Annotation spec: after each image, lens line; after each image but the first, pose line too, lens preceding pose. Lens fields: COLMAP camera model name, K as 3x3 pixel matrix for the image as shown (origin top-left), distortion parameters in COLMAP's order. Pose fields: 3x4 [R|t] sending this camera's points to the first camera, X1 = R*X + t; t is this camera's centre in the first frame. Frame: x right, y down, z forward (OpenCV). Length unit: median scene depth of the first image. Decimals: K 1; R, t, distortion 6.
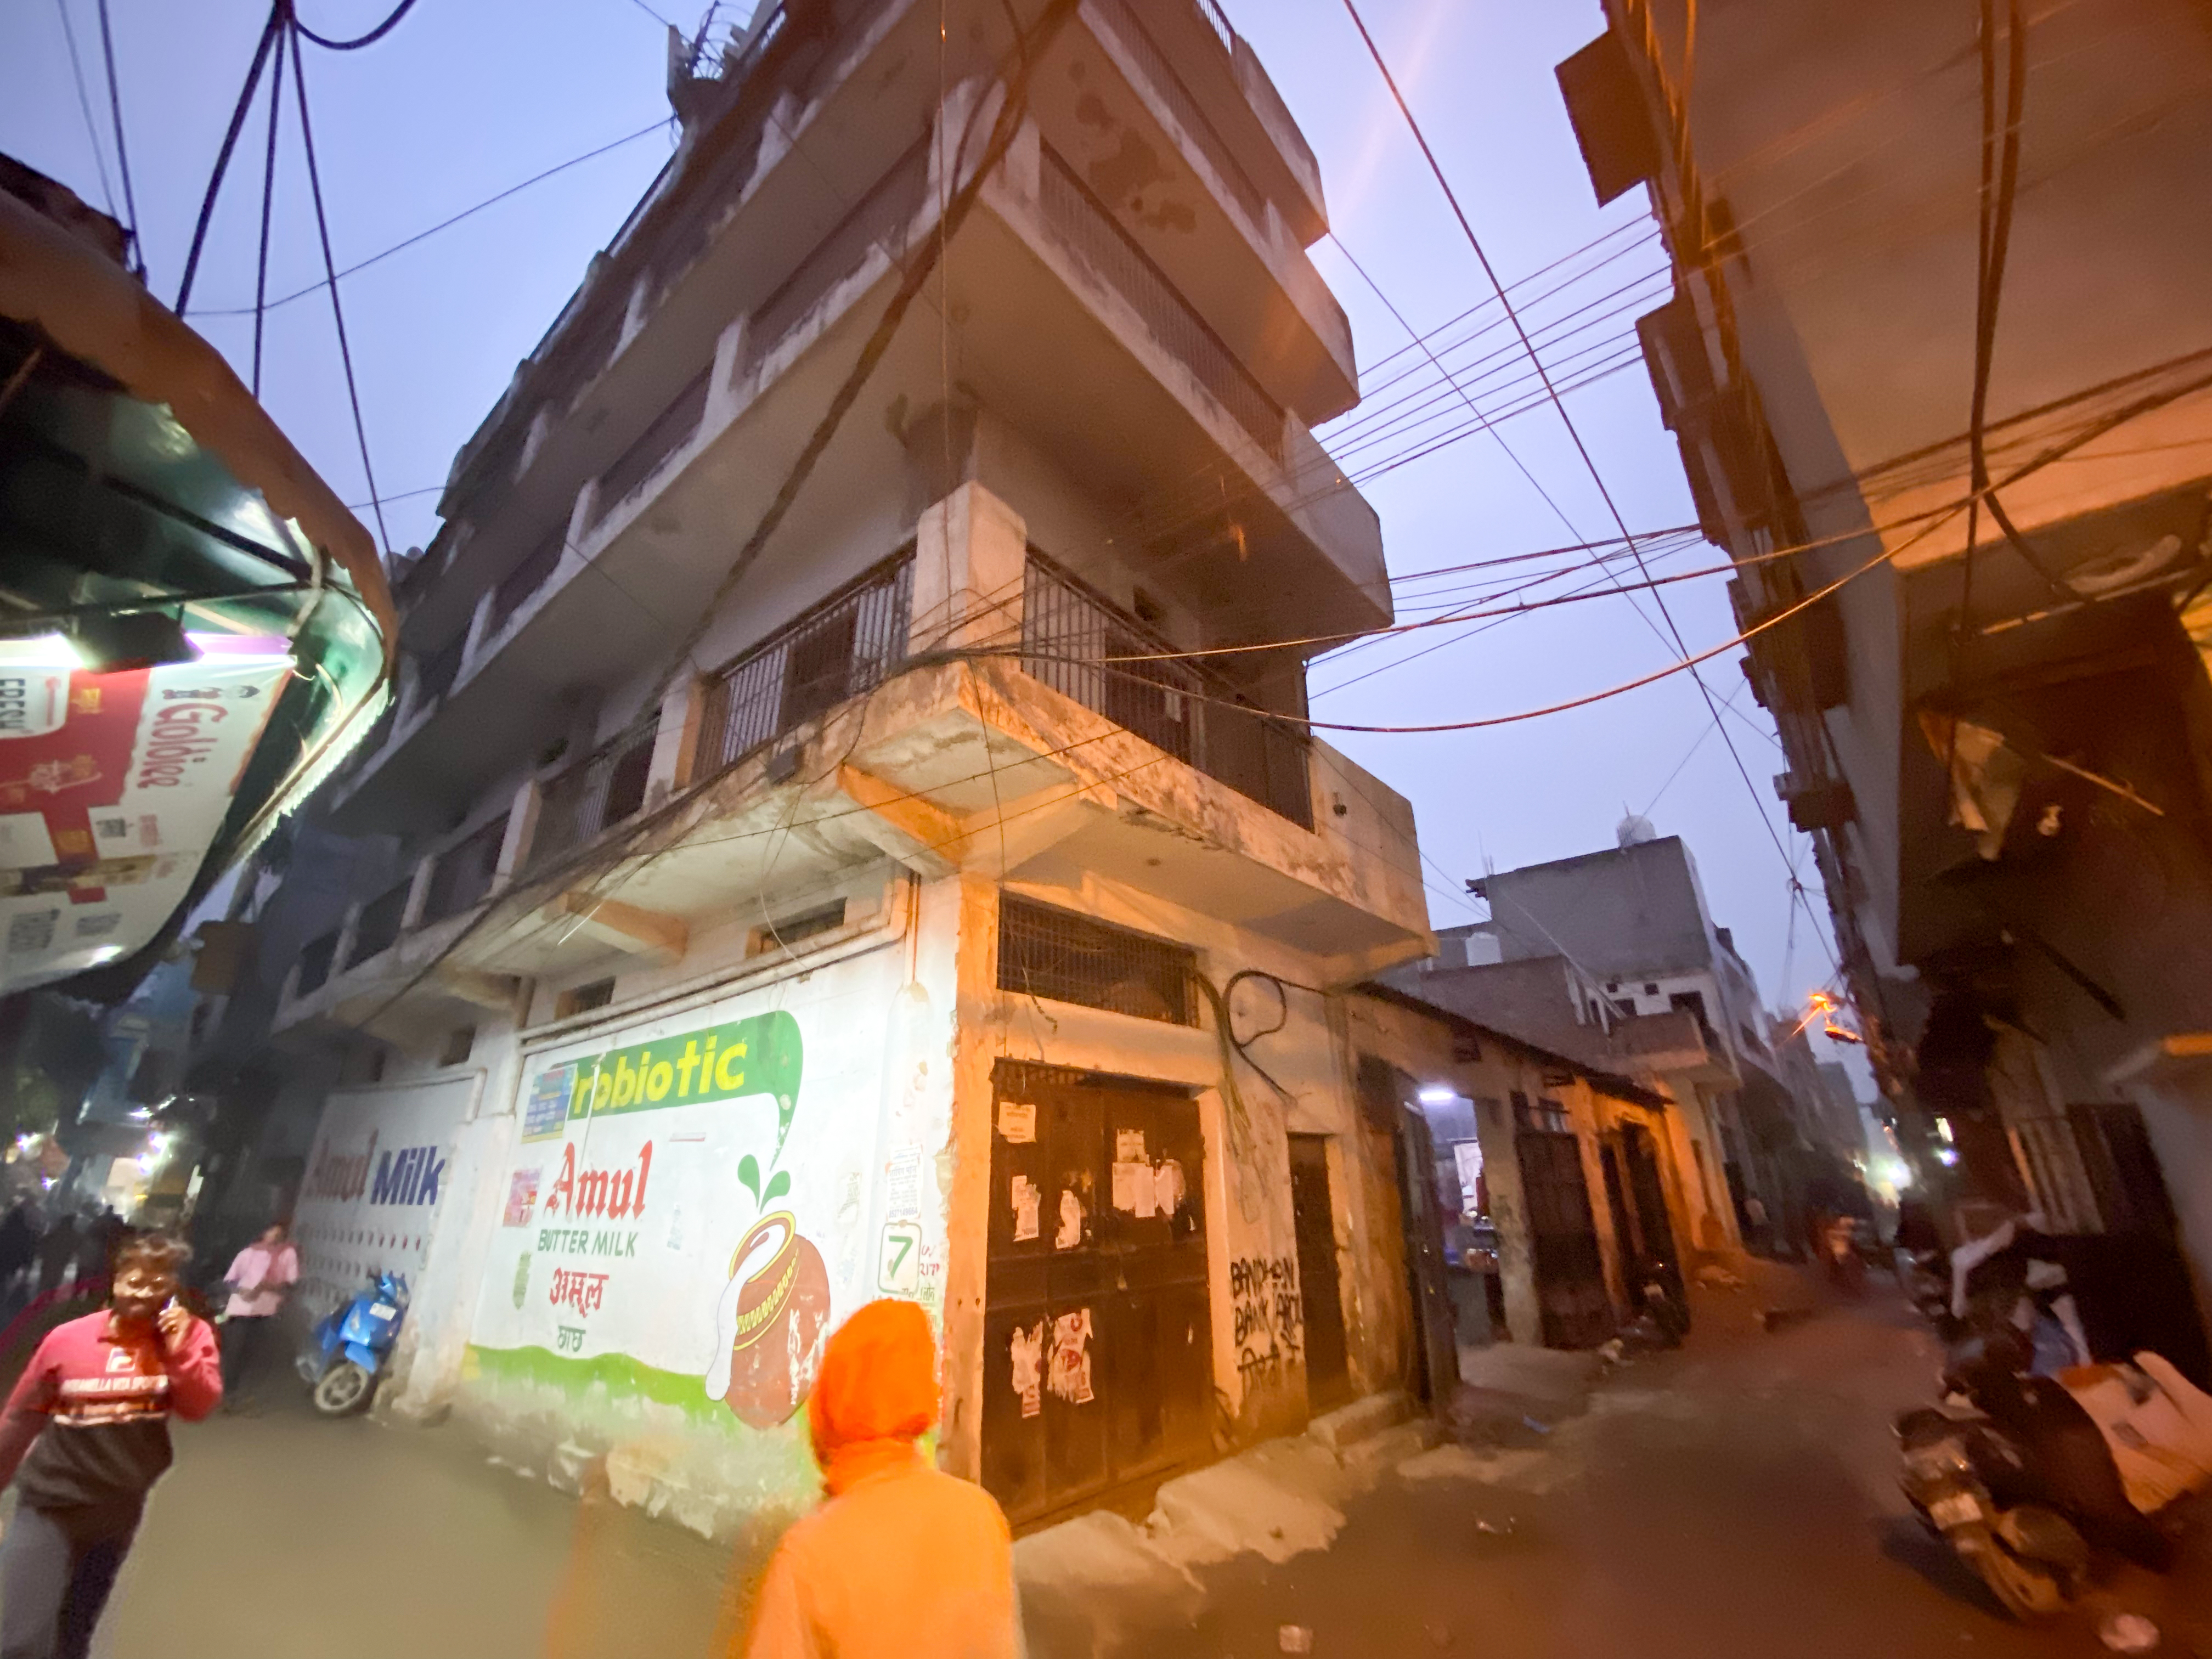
lens RADIAL K [[887.5, 0, 1100.1], [0, 887.5, 829.5], [0, 0, 1]] dist [0.020030, -0.020171]
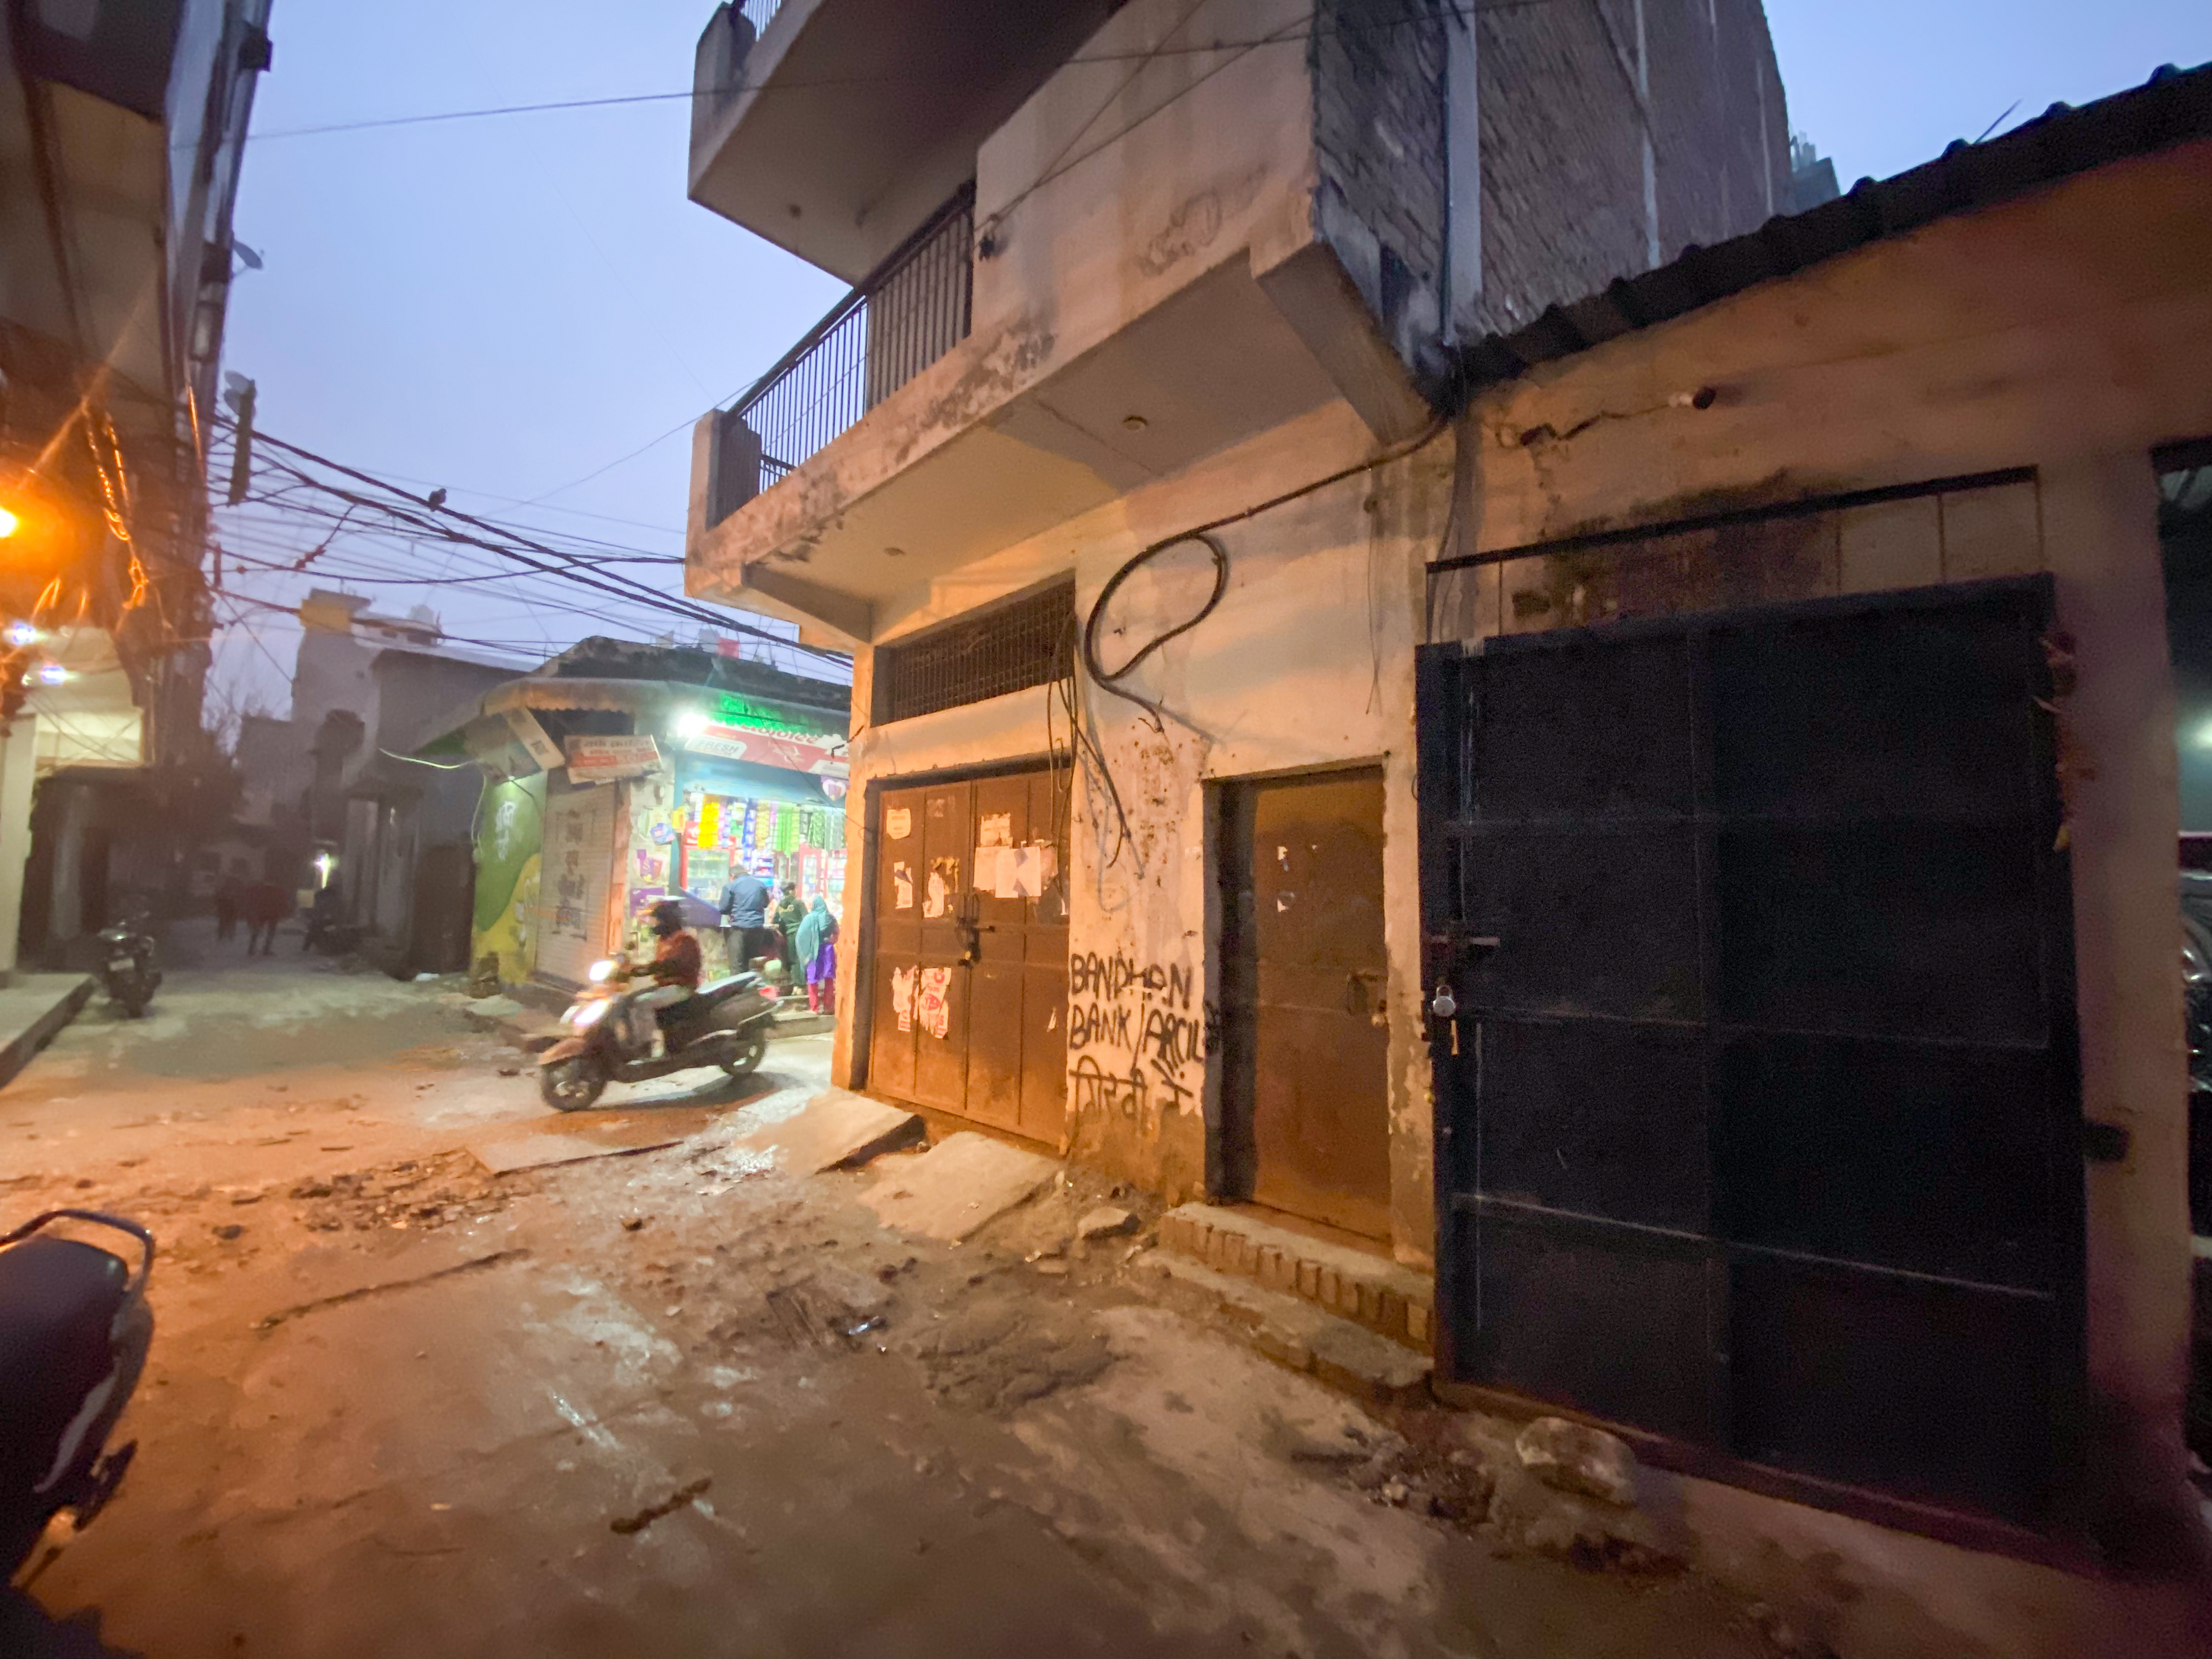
lens RADIAL K [[873.5, 0, 1106.0], [0, 873.5, 829.5], [0, 0, 1]] dist [0.051156, -0.043483]
pose [[-0.072177, -0.074368, -0.994615, 0.921394], [0.357629, 0.928977, -0.095413, 0.466516], [0.931070, -0.362590, -0.040455, 1.094828]]
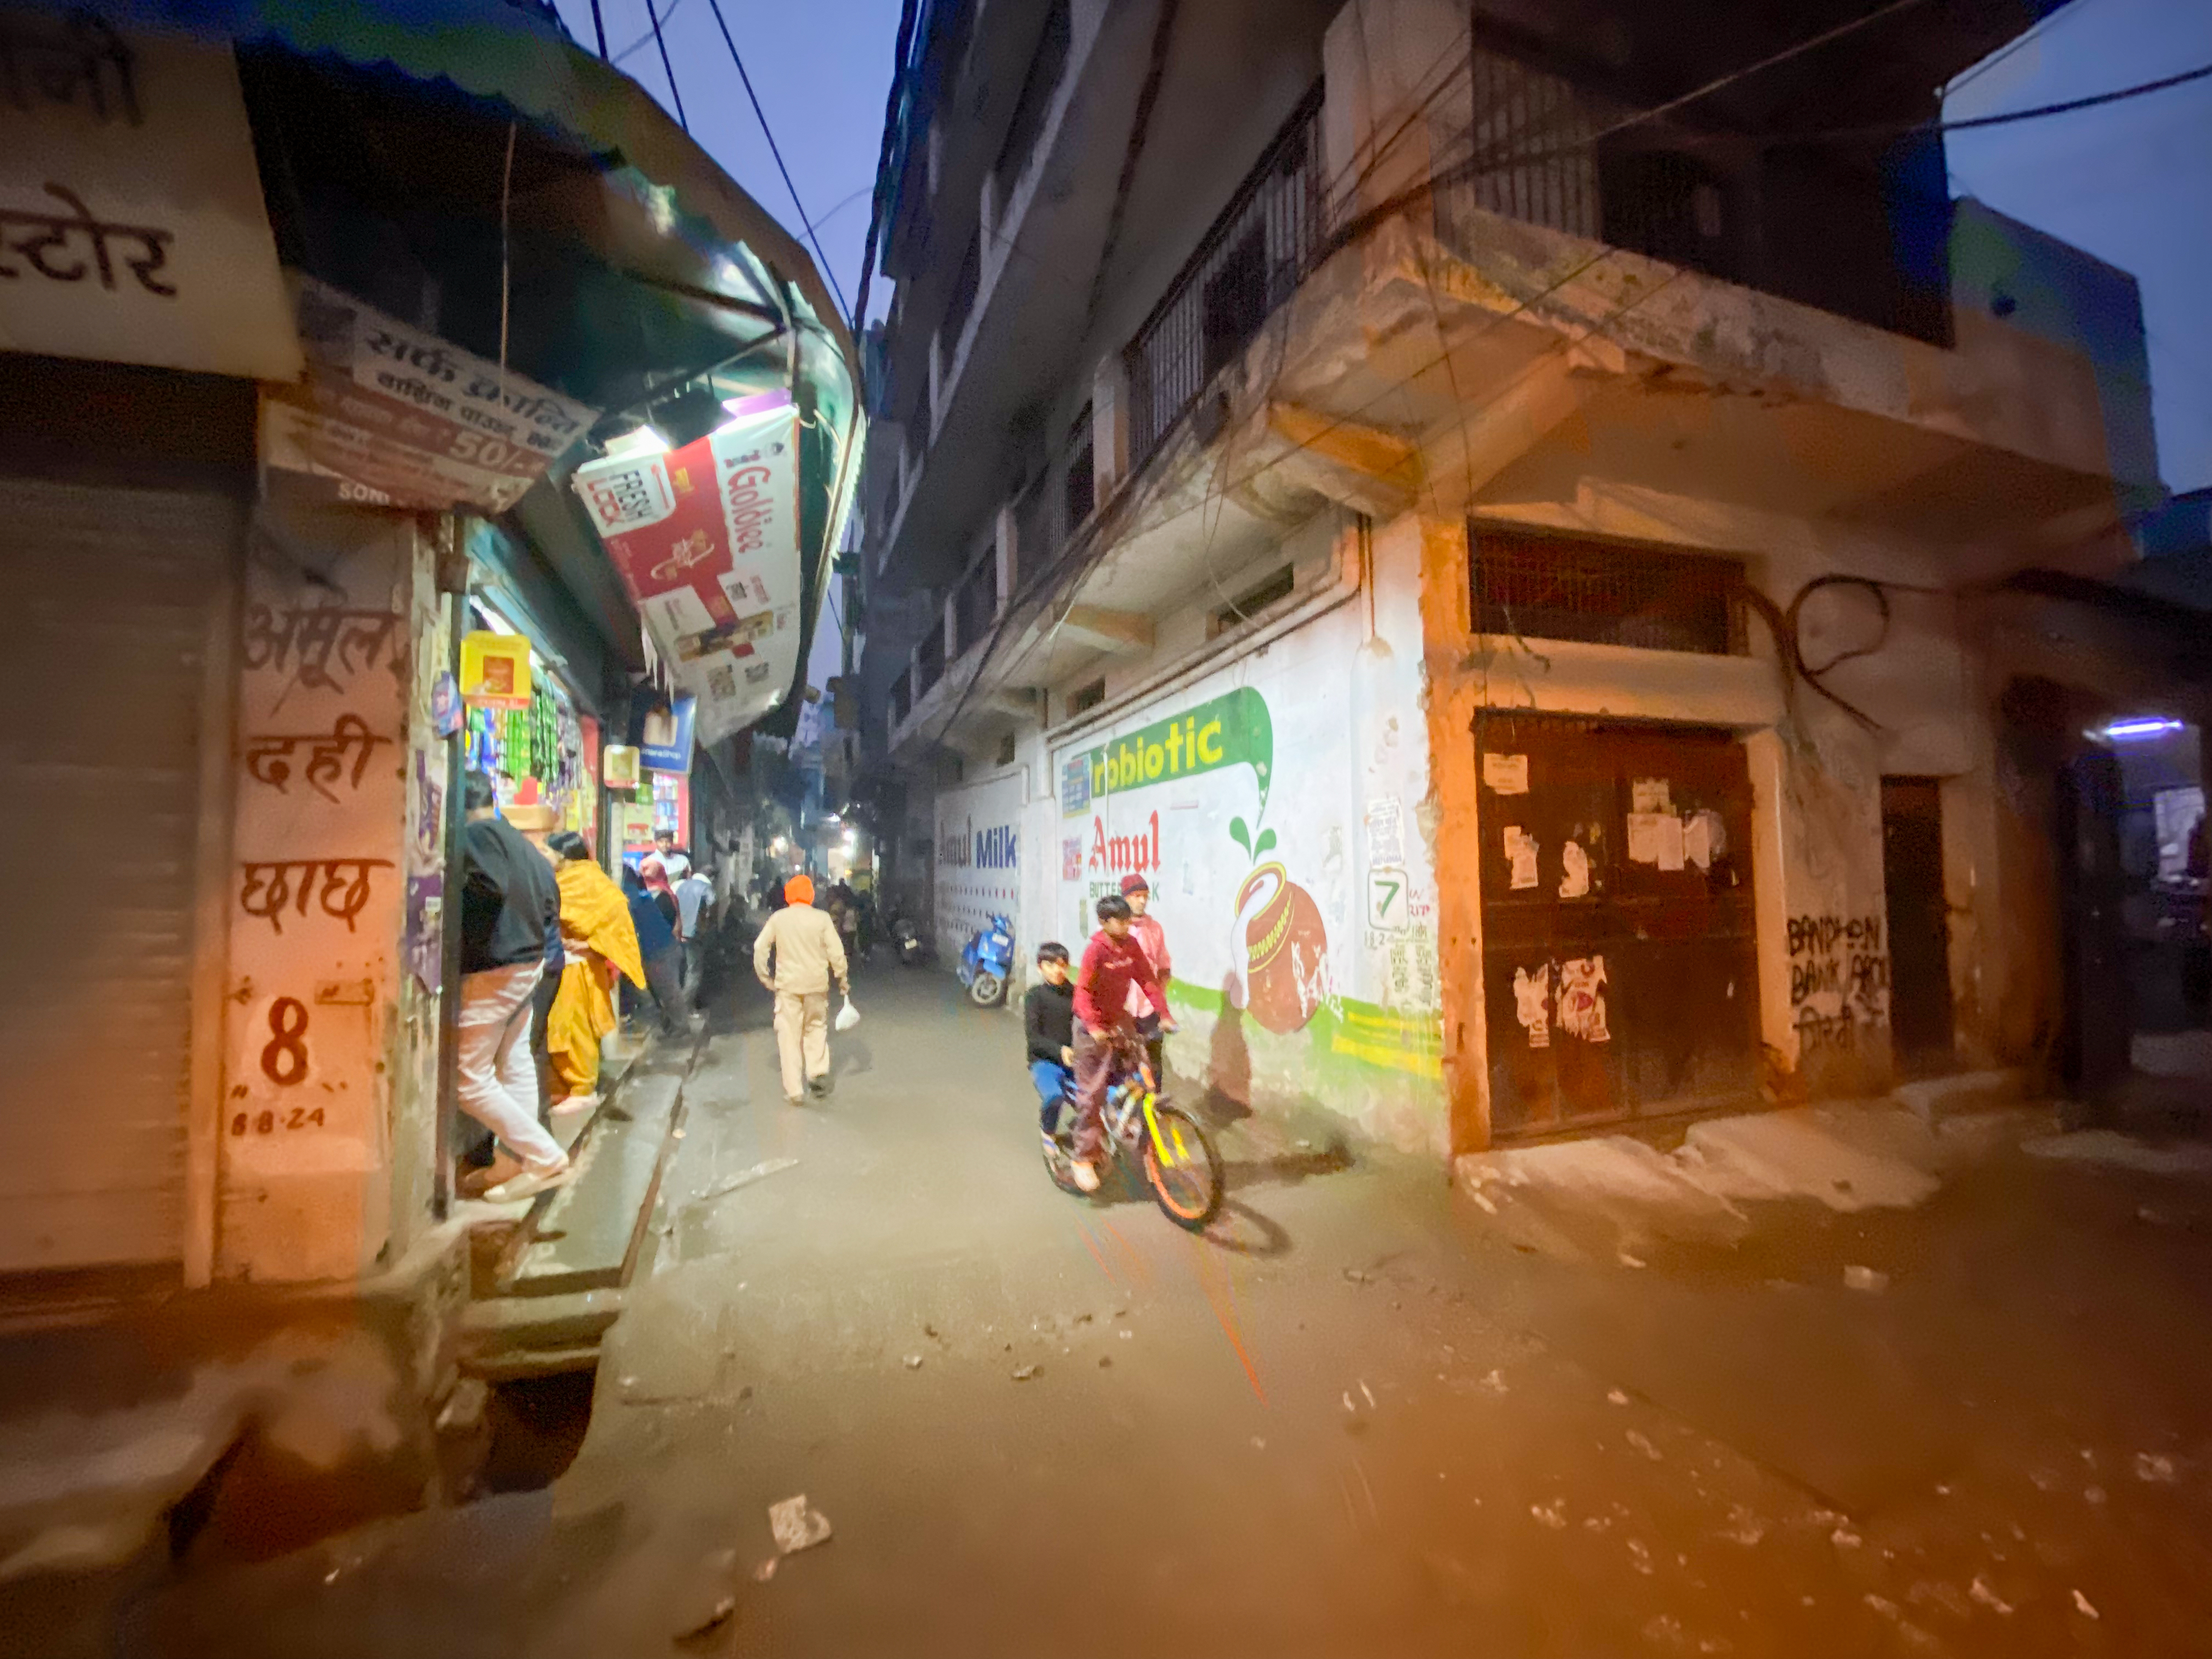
lens RADIAL K [[891.1, 0, 1102.5], [0, 891.1, 830.6], [0, 0, 1]] dist [0.012489, -0.017093]
pose [[0.870628, -0.025153, -0.491298, -0.003813], [0.189372, 0.938867, 0.287518, 0.033493], [0.454031, -0.343359, 0.822168, 0.021751]]
